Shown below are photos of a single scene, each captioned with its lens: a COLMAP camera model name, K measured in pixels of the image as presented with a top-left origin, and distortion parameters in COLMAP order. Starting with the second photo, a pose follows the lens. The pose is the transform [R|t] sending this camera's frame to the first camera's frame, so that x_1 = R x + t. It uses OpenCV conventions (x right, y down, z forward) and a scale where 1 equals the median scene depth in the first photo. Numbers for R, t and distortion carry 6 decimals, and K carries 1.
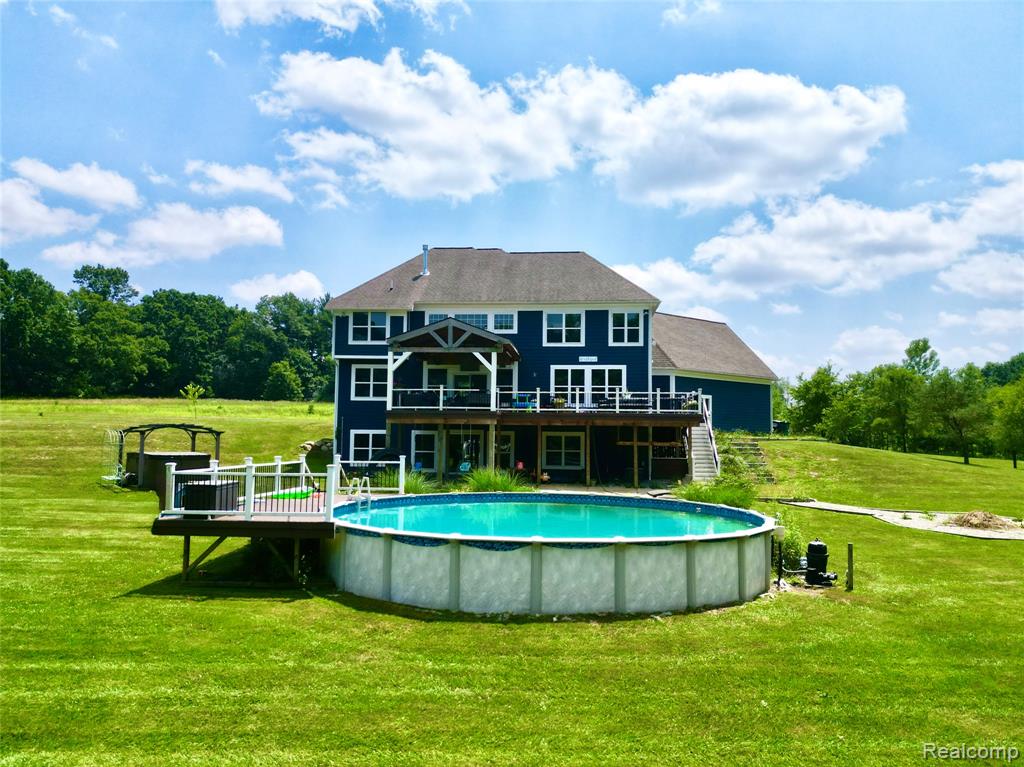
lens RADIAL K [[716.3, 0, 512.0], [0, 716.3, 383.5], [0, 0, 1]] dist [0.059175, -0.055653]
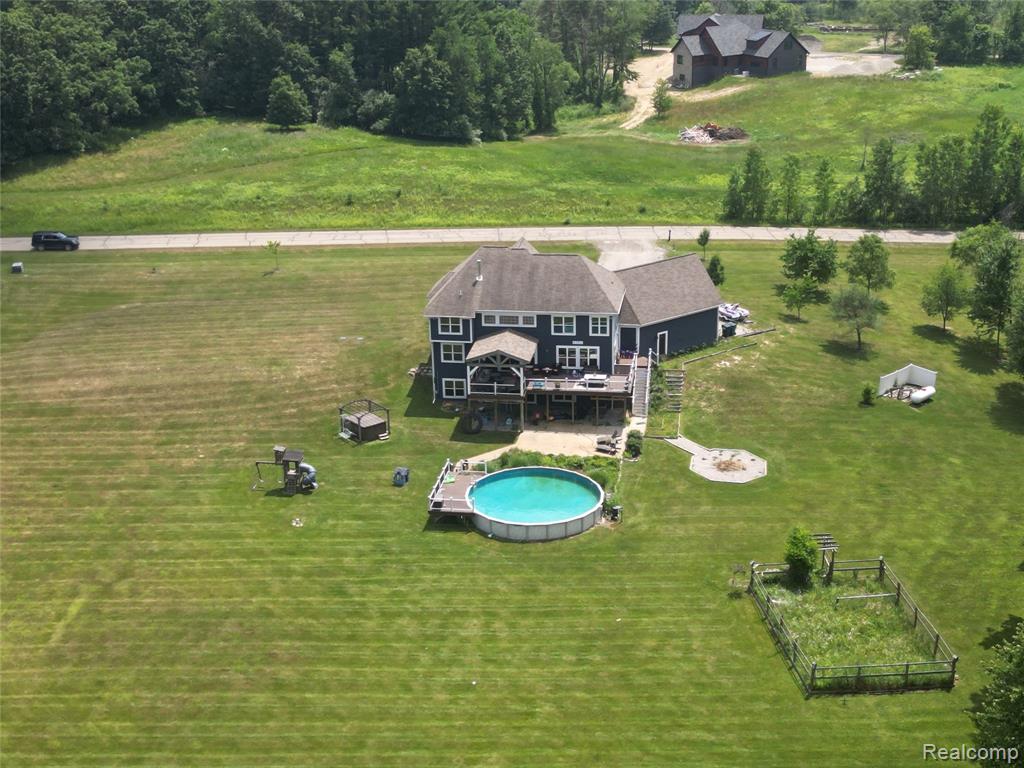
lens RADIAL K [[1401.7, 0, 512.0], [0, 1401.7, 384.0], [0, 0, 1]] dist [0.197180, -0.730206]
pose [[0.997648, -0.008550, -0.068016, 0.175350], [0.037275, 0.900346, 0.433575, -1.399349], [0.057531, -0.435090, 0.898547, -2.062951]]
